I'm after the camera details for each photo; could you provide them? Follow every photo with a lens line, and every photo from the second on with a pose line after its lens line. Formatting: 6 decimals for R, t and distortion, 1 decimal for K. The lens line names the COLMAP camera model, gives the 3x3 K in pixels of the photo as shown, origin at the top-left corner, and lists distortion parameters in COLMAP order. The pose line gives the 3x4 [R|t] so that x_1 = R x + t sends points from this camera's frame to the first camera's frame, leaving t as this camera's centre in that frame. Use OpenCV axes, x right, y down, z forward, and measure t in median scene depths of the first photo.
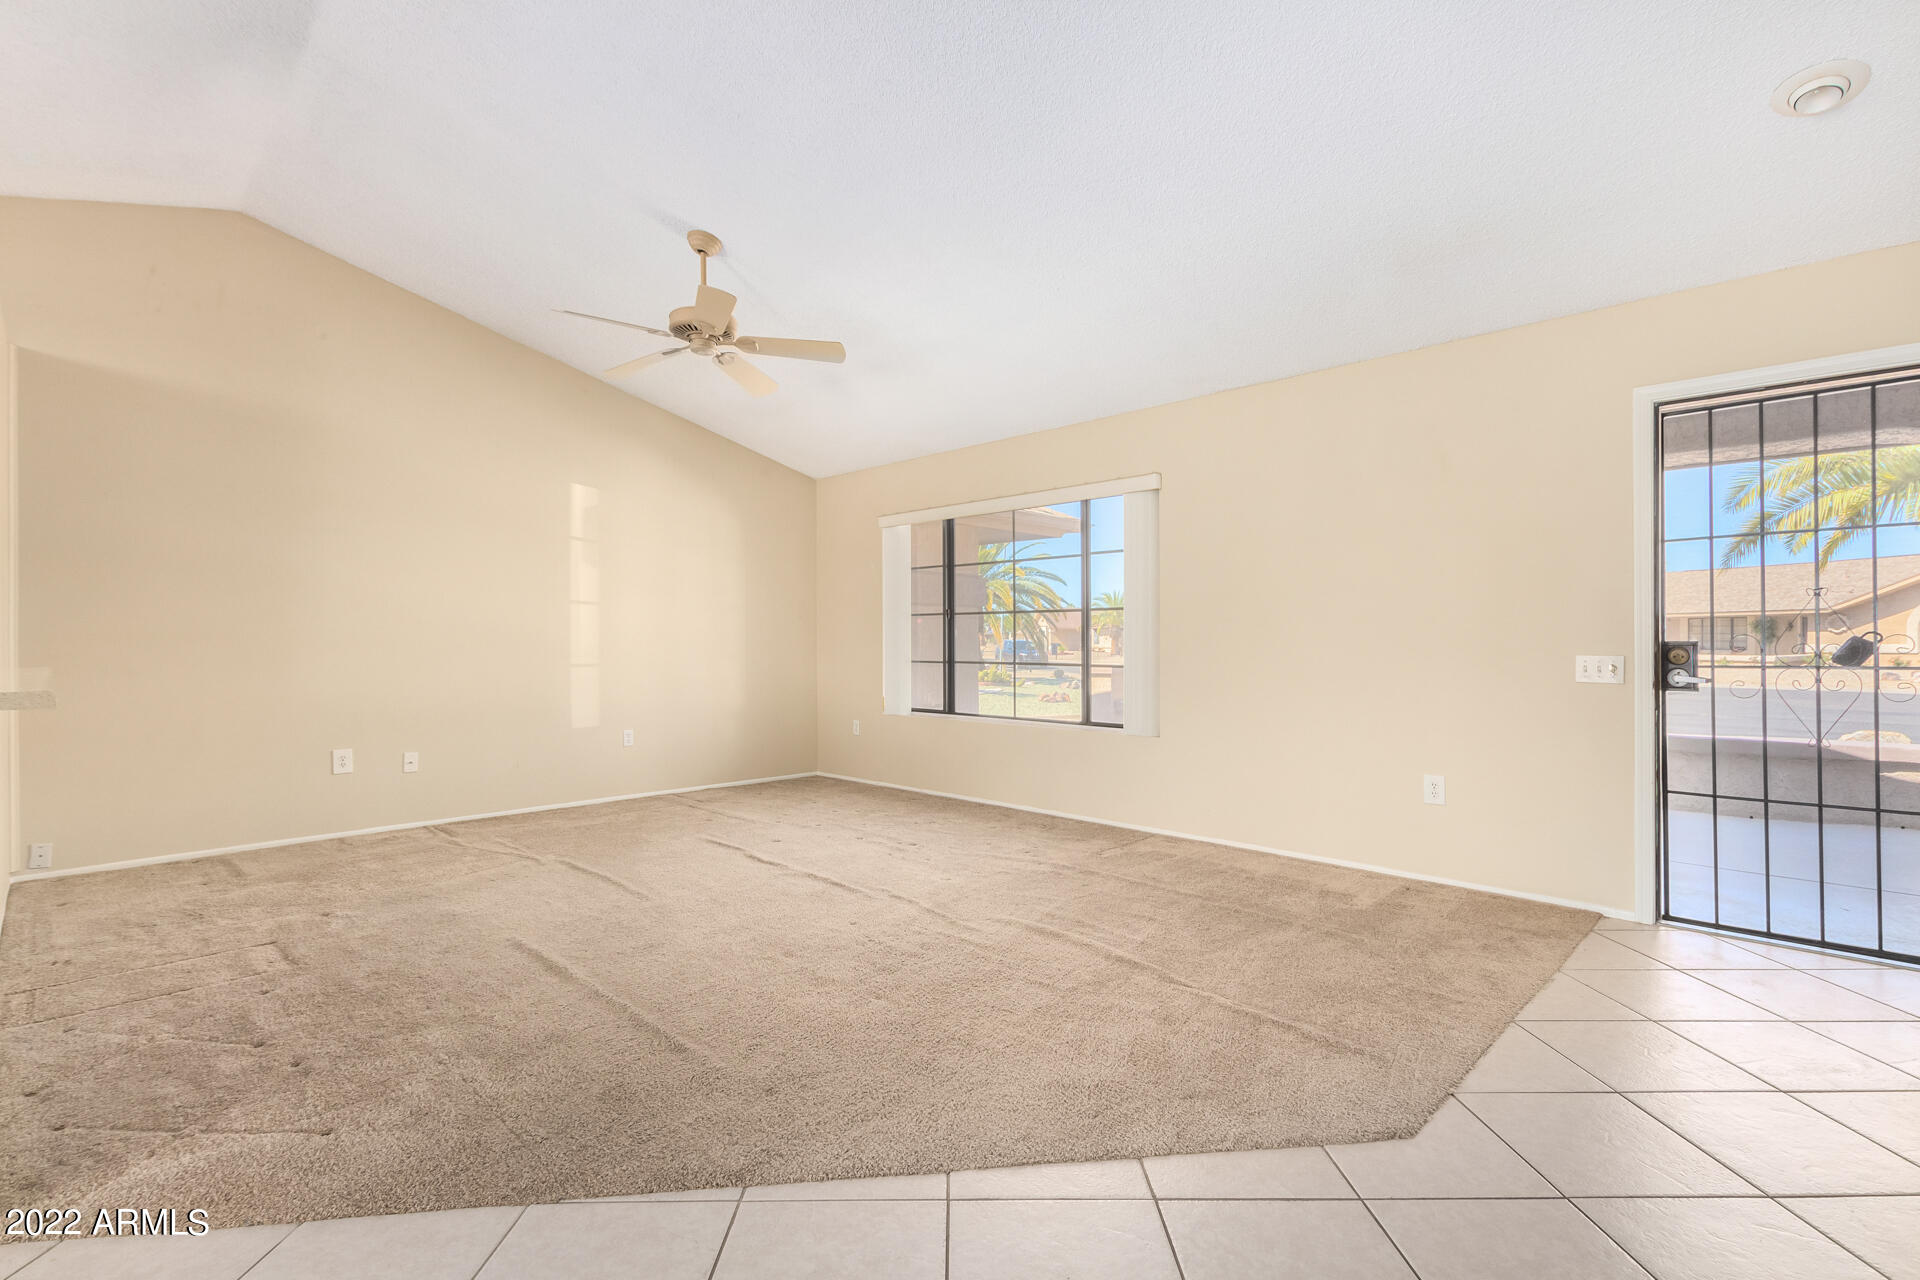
lens RADIAL K [[881.0, 0, 967.1], [0, 881.0, 641.6], [0, 0, 1]] dist [0.005049, -0.003519]
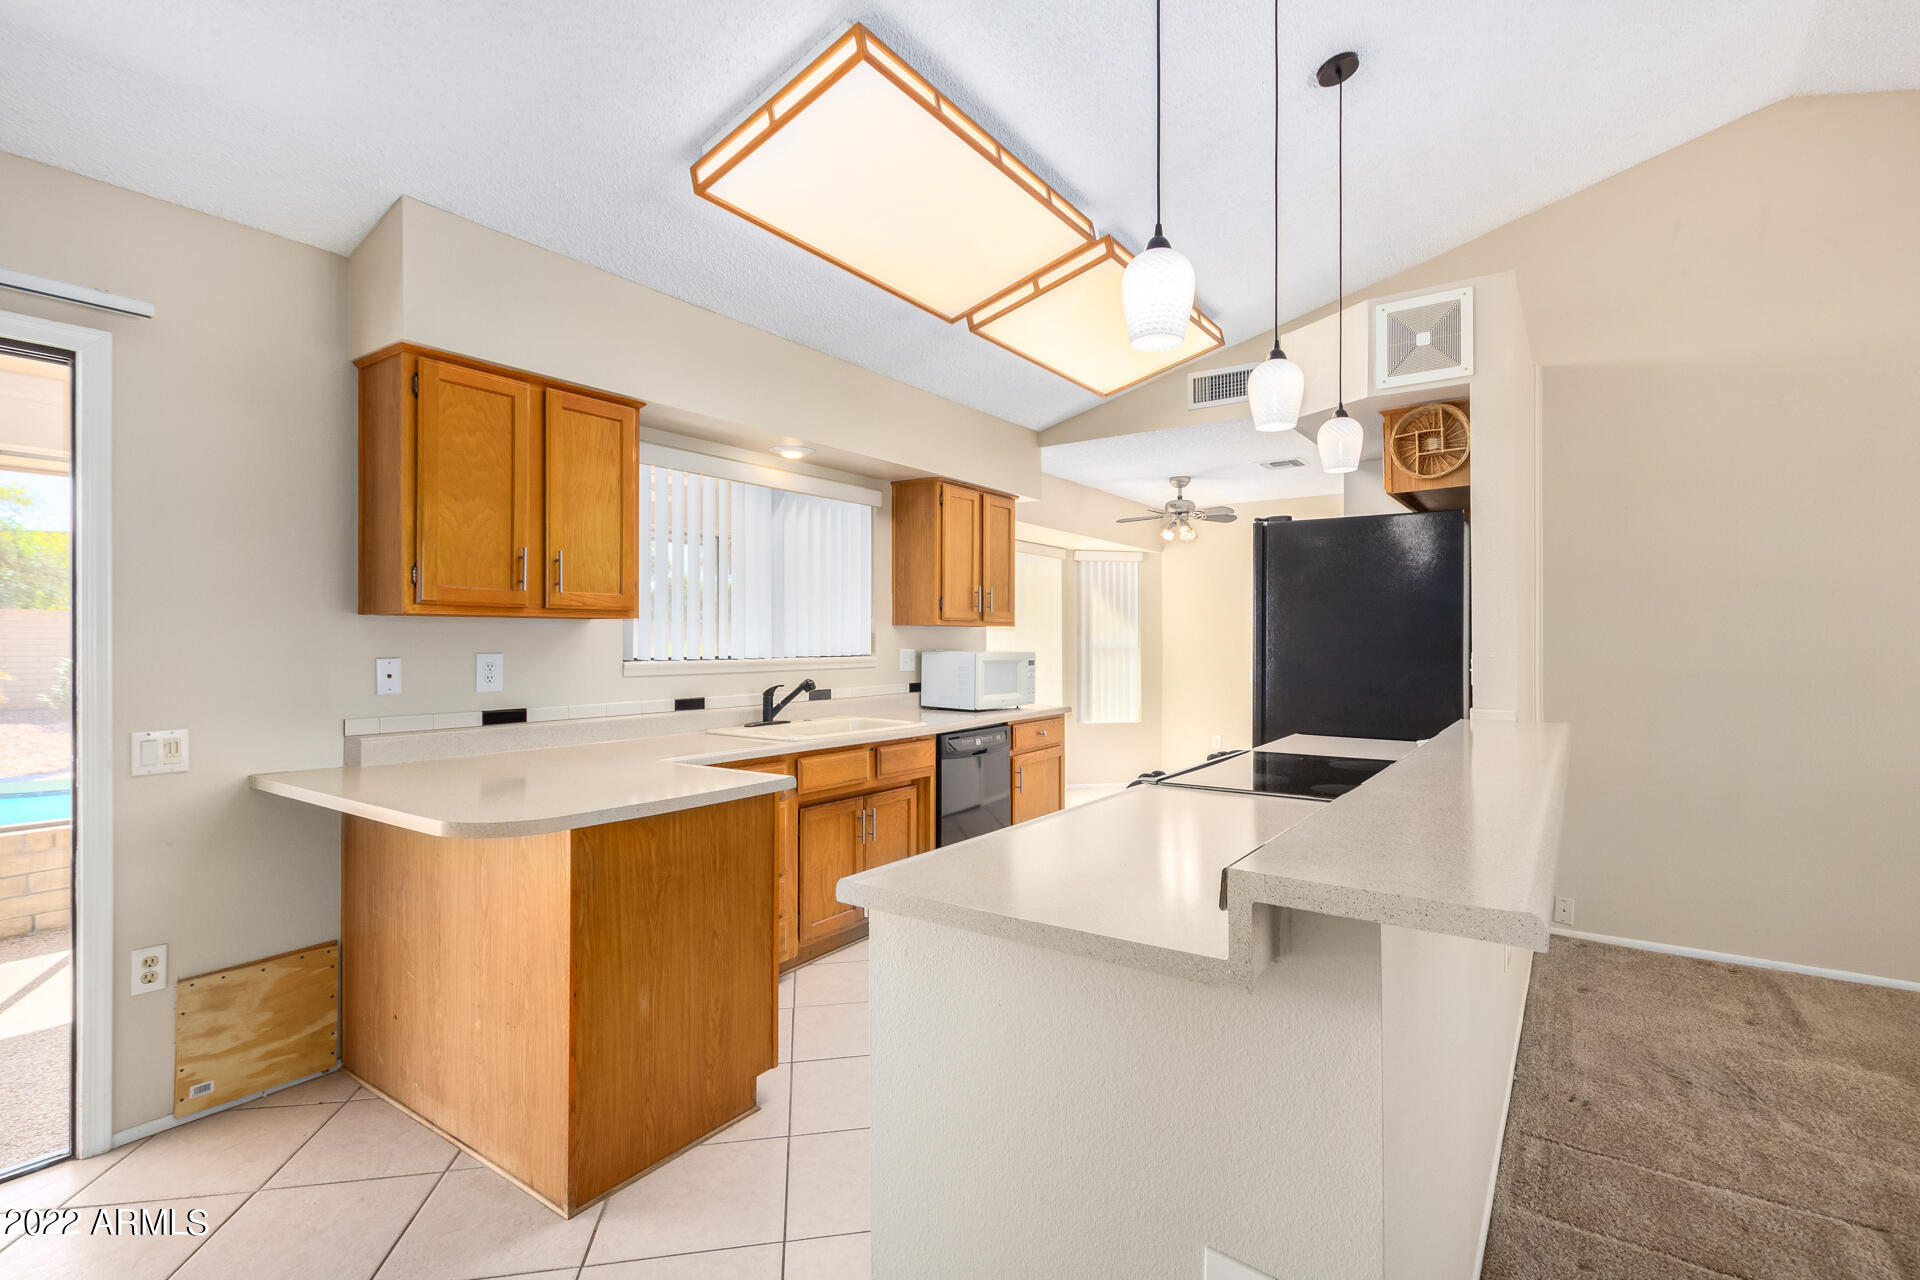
lens RADIAL K [[881.0, 0, 963.1], [0, 881.0, 632.3], [0, 0, 1]] dist [0.005049, -0.003519]
pose [[0.153734, -0.004583, -0.988102, -0.245492], [-0.000347, 0.999989, -0.004692, -0.047725], [0.988112, 0.001064, 0.153731, 0.248164]]
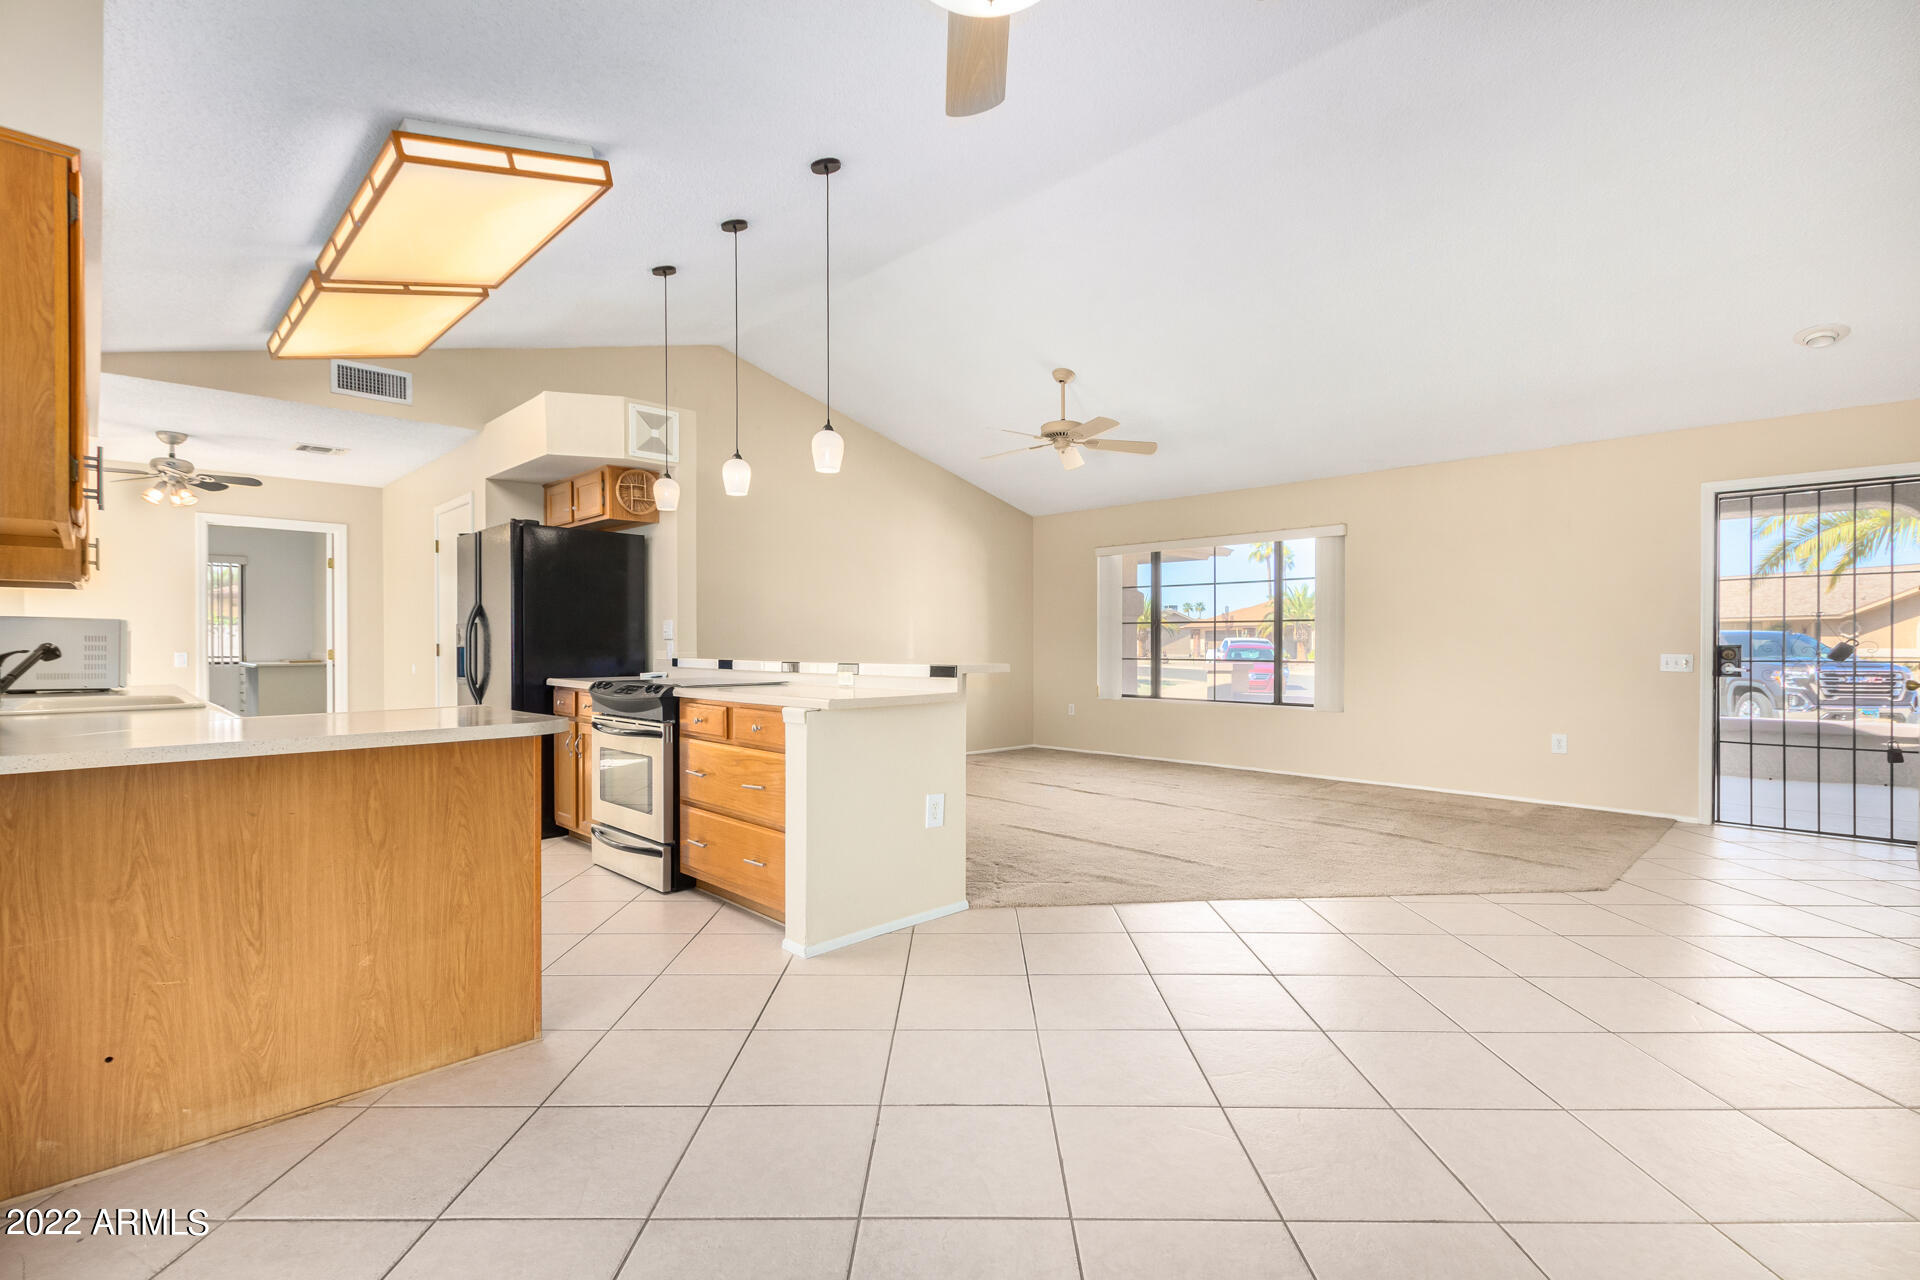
lens RADIAL K [[881.0, 0, 958.7], [0, 881.0, 653.5], [0, 0, 1]] dist [0.005049, -0.003519]
pose [[0.999844, 0.002443, -0.017483, -0.469722], [-0.002223, 0.999918, 0.012595, -0.001858], [0.017512, -0.012554, 0.999768, -0.519970]]
